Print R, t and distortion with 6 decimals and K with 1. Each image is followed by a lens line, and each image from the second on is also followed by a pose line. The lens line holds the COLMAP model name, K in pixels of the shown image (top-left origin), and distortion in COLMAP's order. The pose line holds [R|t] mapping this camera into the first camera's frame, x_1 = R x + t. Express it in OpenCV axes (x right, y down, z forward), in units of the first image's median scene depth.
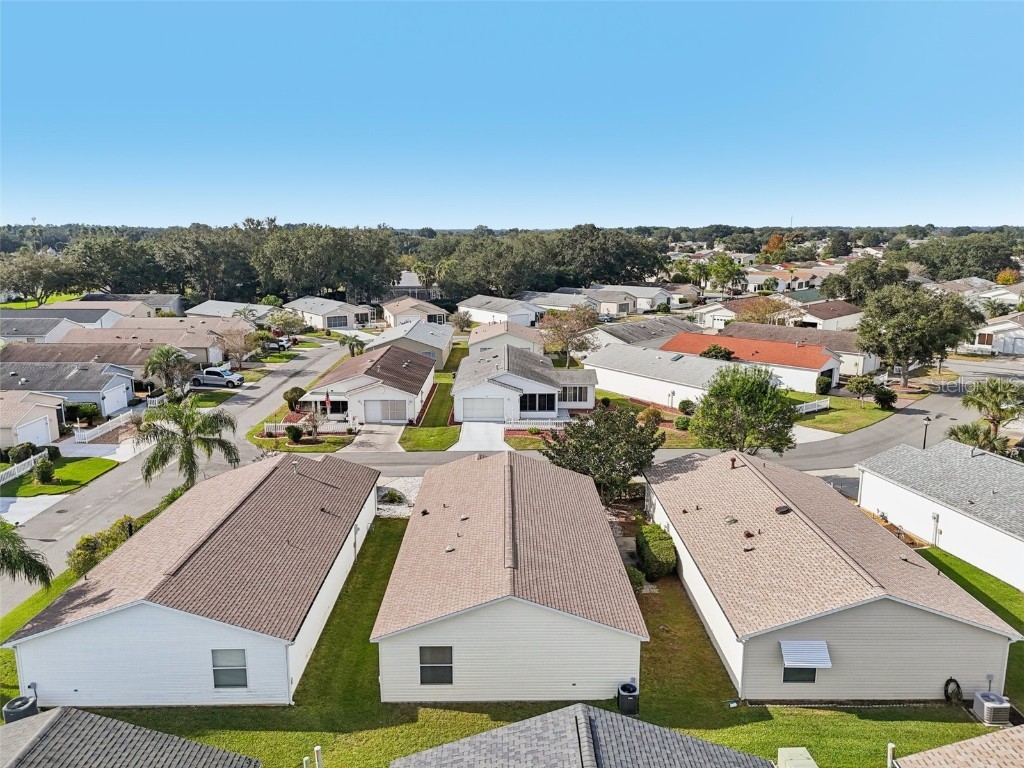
lens RADIAL K [[750.8, 0, 515.1], [0, 750.8, 387.2], [0, 0, 1]] dist [0.089777, -0.094725]
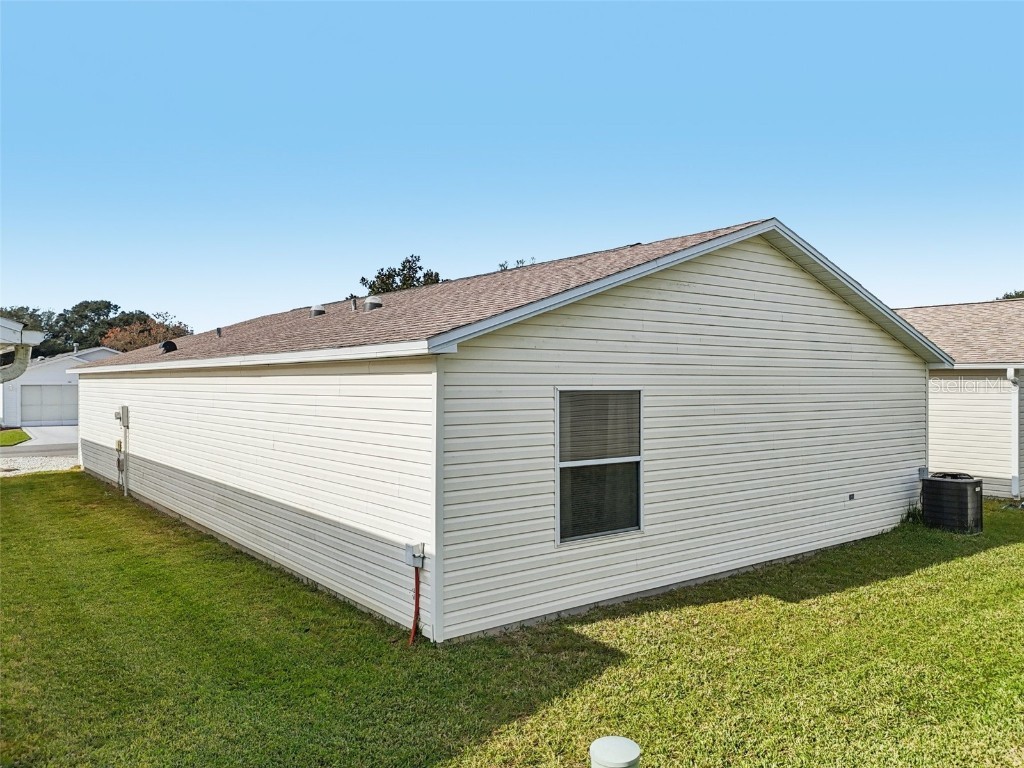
lens RADIAL K [[750.8, 0, 515.1], [0, 750.8, 387.2], [0, 0, 1]] dist [0.089777, -0.094725]
pose [[0.796449, -0.006866, 0.604667, -0.114509], [0.125459, 0.980054, -0.154122, 0.143982], [-0.591549, 0.198611, 0.781424, 0.300892]]
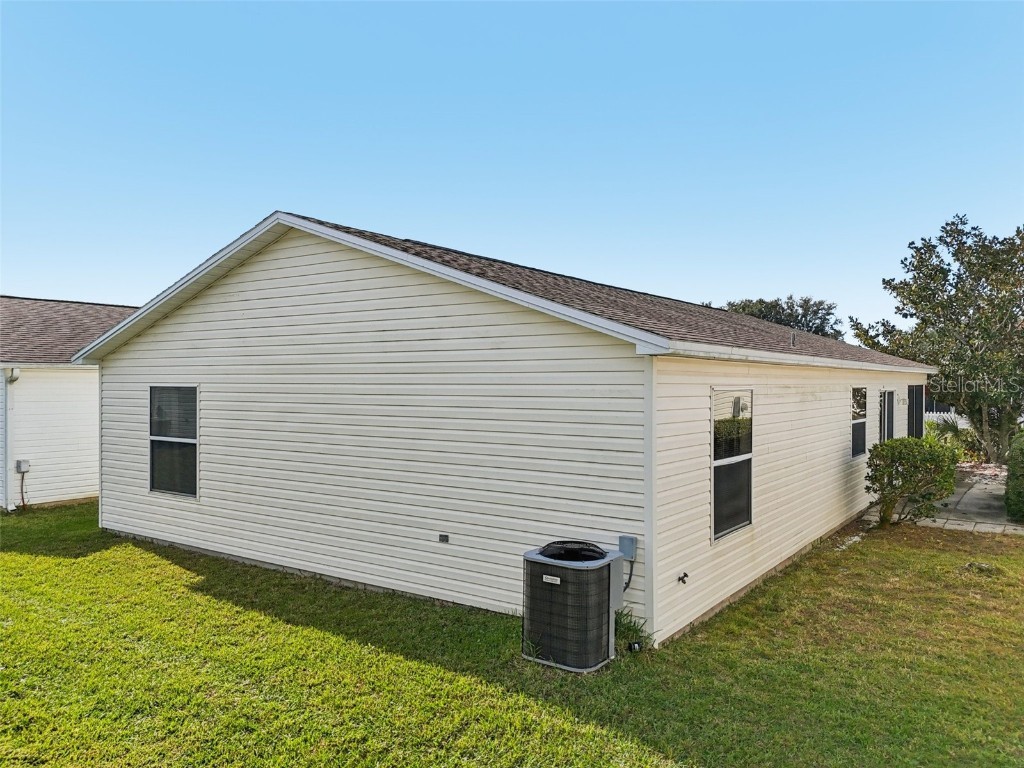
lens RADIAL K [[750.8, 0, 515.1], [0, 750.8, 387.2], [0, 0, 1]] dist [0.089777, -0.094725]
pose [[0.805126, 0.000367, -0.593103, 0.101976], [-0.117775, 0.980184, -0.159272, 0.145112], [0.581292, 0.198087, 0.789215, 0.299925]]
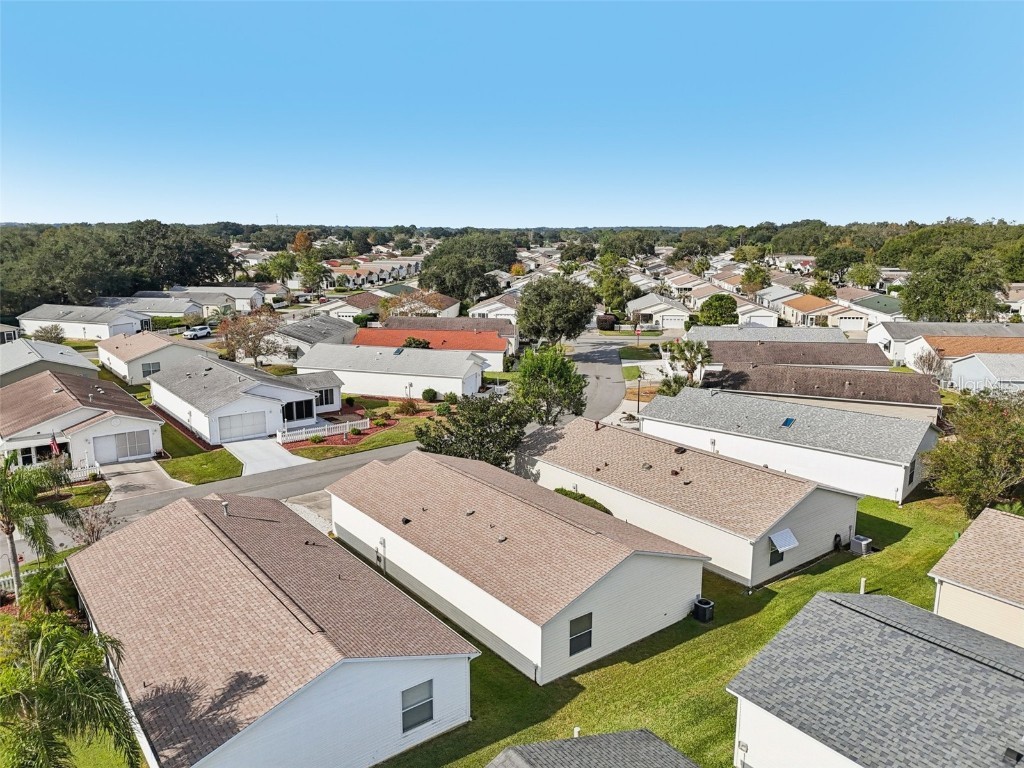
lens RADIAL K [[750.8, 0, 515.1], [0, 750.8, 387.2], [0, 0, 1]] dist [0.089777, -0.094725]
pose [[0.799412, -0.122200, 0.588223, -0.293534], [0.120660, 0.991802, 0.042061, -0.015162], [-0.588541, 0.037351, 0.807604, 0.063985]]
